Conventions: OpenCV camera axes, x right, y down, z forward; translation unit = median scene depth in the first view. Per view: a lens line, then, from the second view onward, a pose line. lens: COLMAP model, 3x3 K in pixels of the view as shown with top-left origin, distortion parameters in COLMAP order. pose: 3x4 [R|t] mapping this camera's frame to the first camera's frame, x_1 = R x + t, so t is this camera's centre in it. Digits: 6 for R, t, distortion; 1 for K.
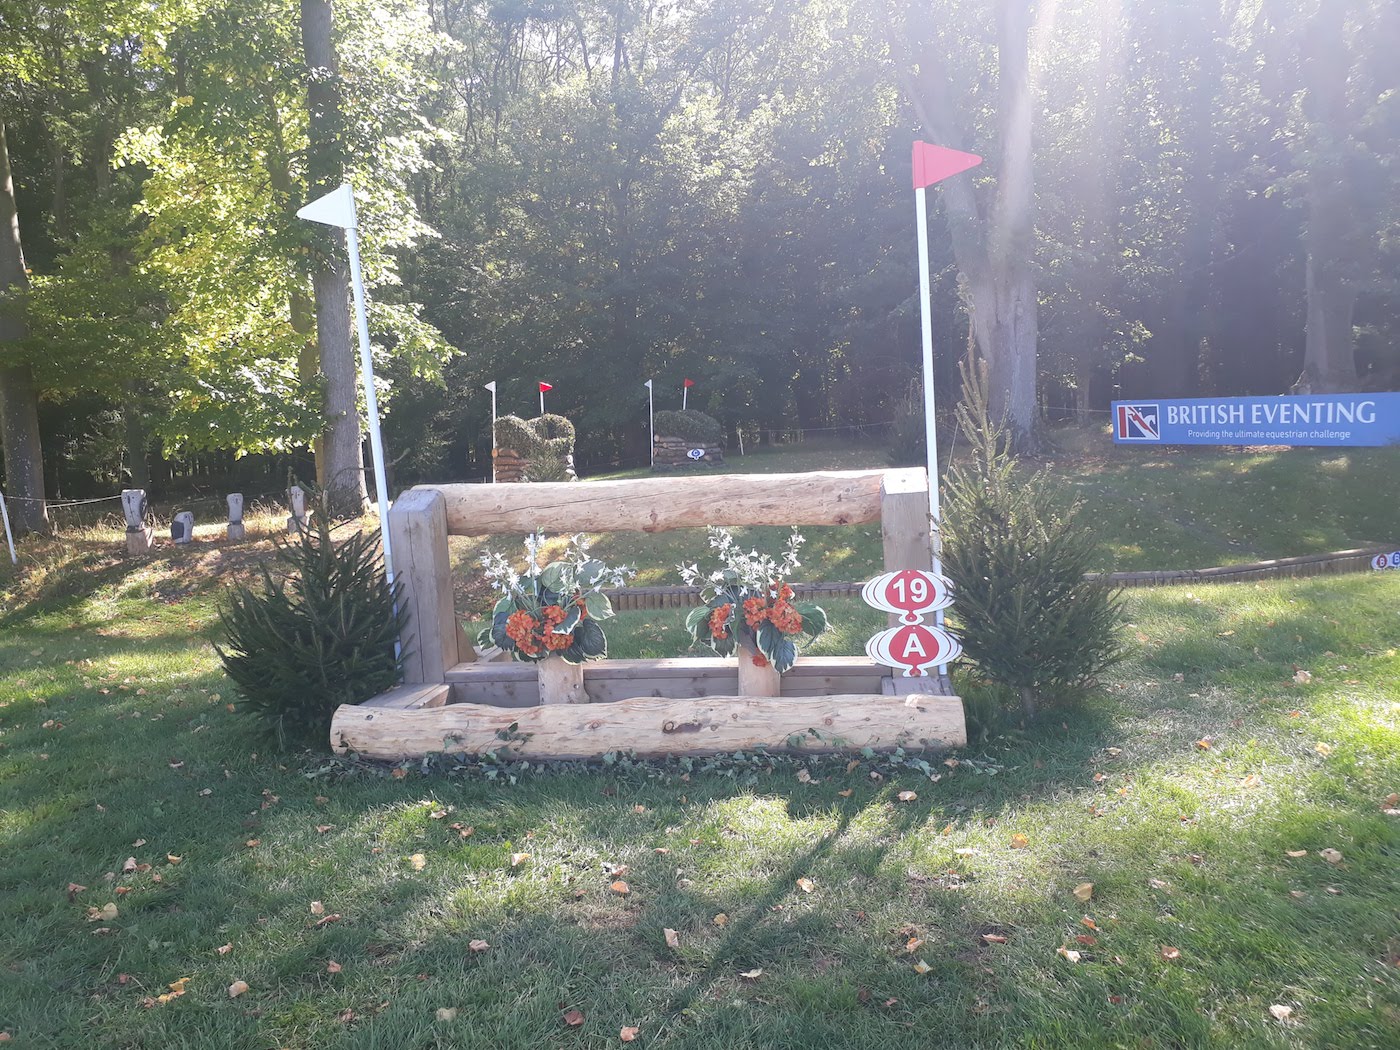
lens RADIAL K [[1169.6, 0, 700.0], [0, 1169.6, 525.0], [0, 0, 1]] dist [0.147895, -0.332228]
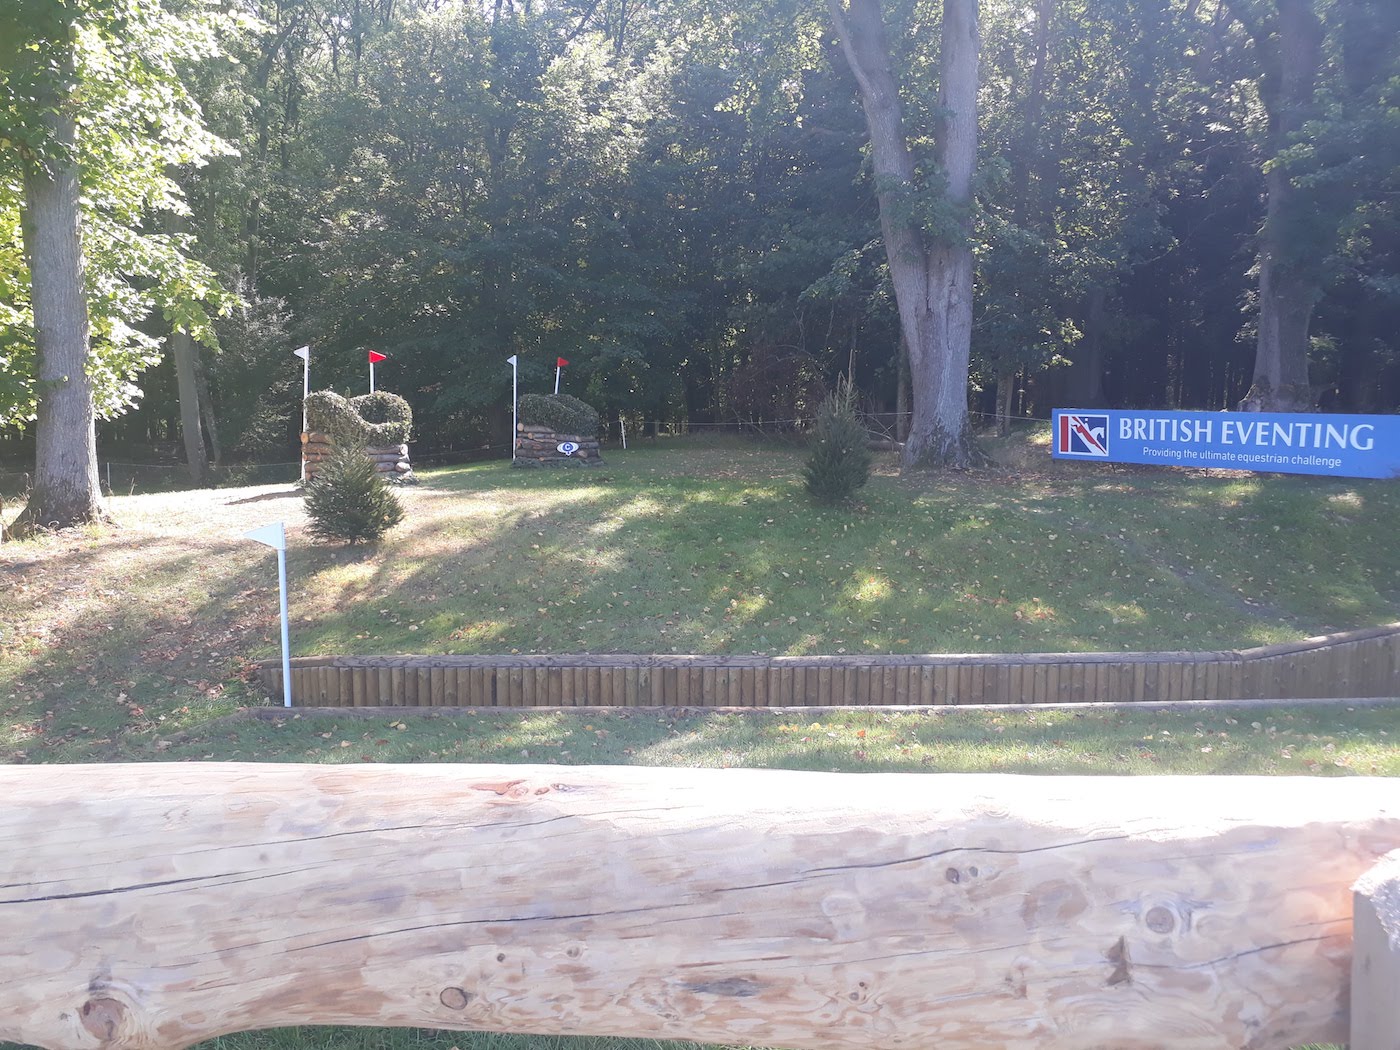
lens RADIAL K [[1169.6, 0, 700.0], [0, 1169.6, 525.0], [0, 0, 1]] dist [0.147895, -0.332228]
pose [[0.994023, 0.036502, 0.102889, 0.007177], [-0.037699, 0.999242, 0.009708, -0.020293], [-0.102456, -0.013529, 0.994646, 0.183429]]
